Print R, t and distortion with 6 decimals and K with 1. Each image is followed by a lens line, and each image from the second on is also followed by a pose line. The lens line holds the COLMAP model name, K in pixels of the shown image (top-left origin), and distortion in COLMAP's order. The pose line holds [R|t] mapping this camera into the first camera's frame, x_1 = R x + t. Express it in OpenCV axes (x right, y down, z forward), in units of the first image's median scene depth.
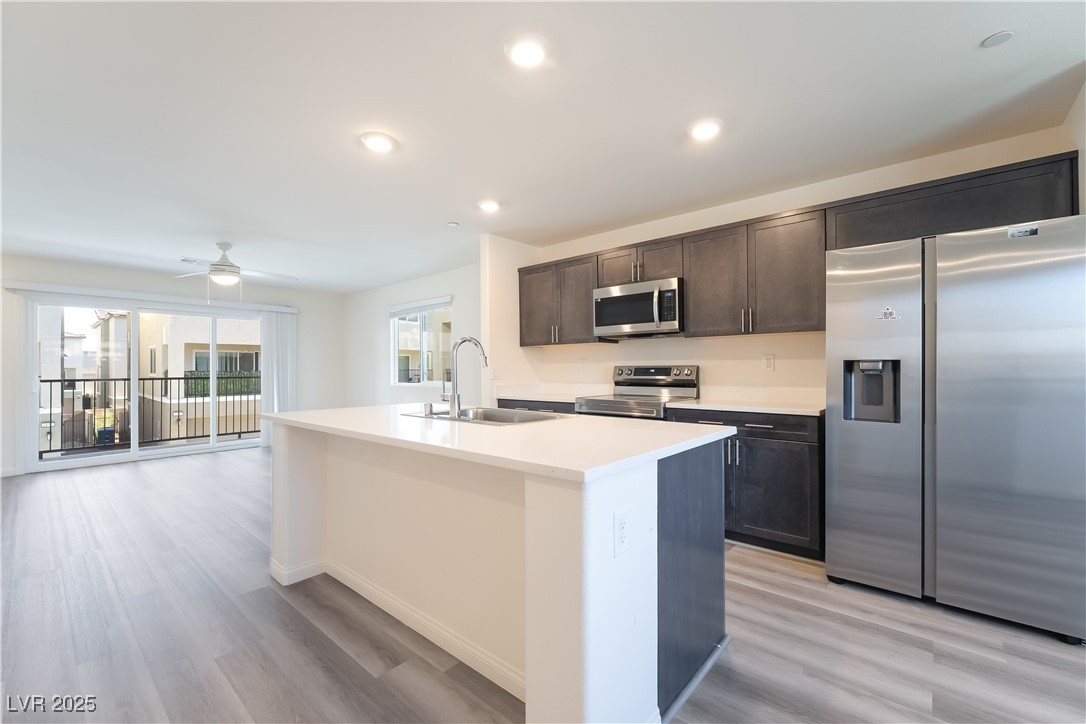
lens RADIAL K [[452.0, 0, 563.1], [0, 452.0, 373.8], [0, 0, 1]] dist [0.000179, -0.000477]
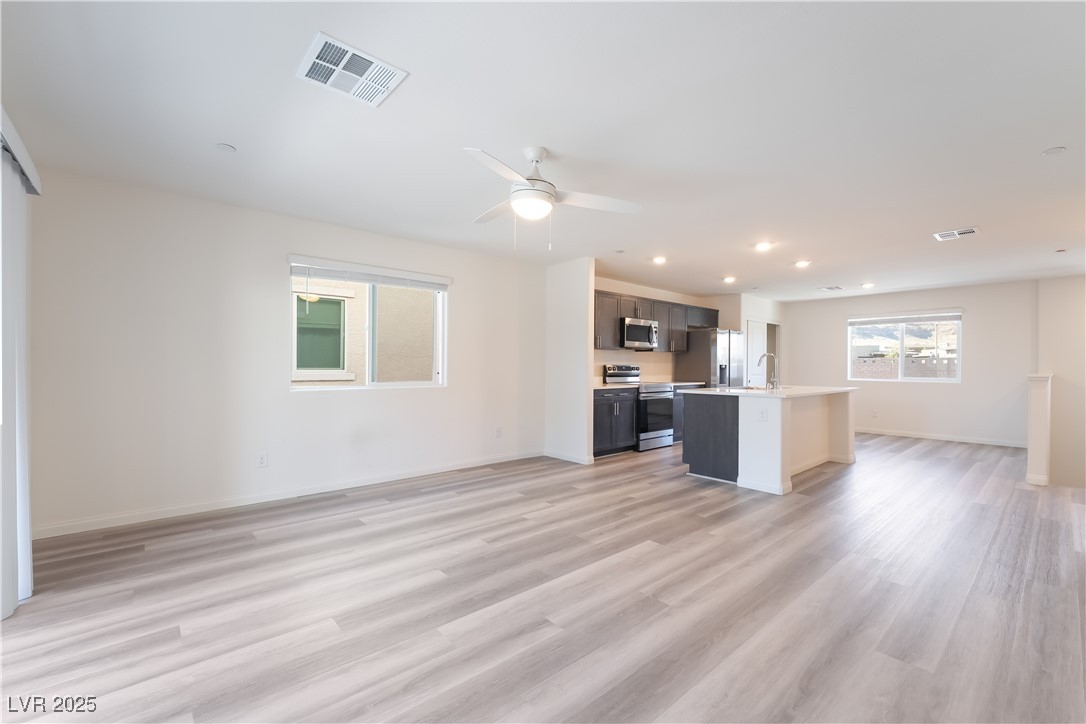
lens RADIAL K [[452.0, 0, 516.2], [0, 452.0, 368.2], [0, 0, 1]] dist [0.000179, -0.000477]
pose [[0.181361, 0.004866, 0.983405, -1.707550], [0.008884, 0.999939, -0.006586, 0.002385], [-0.983376, 0.009931, 0.181307, 1.166605]]
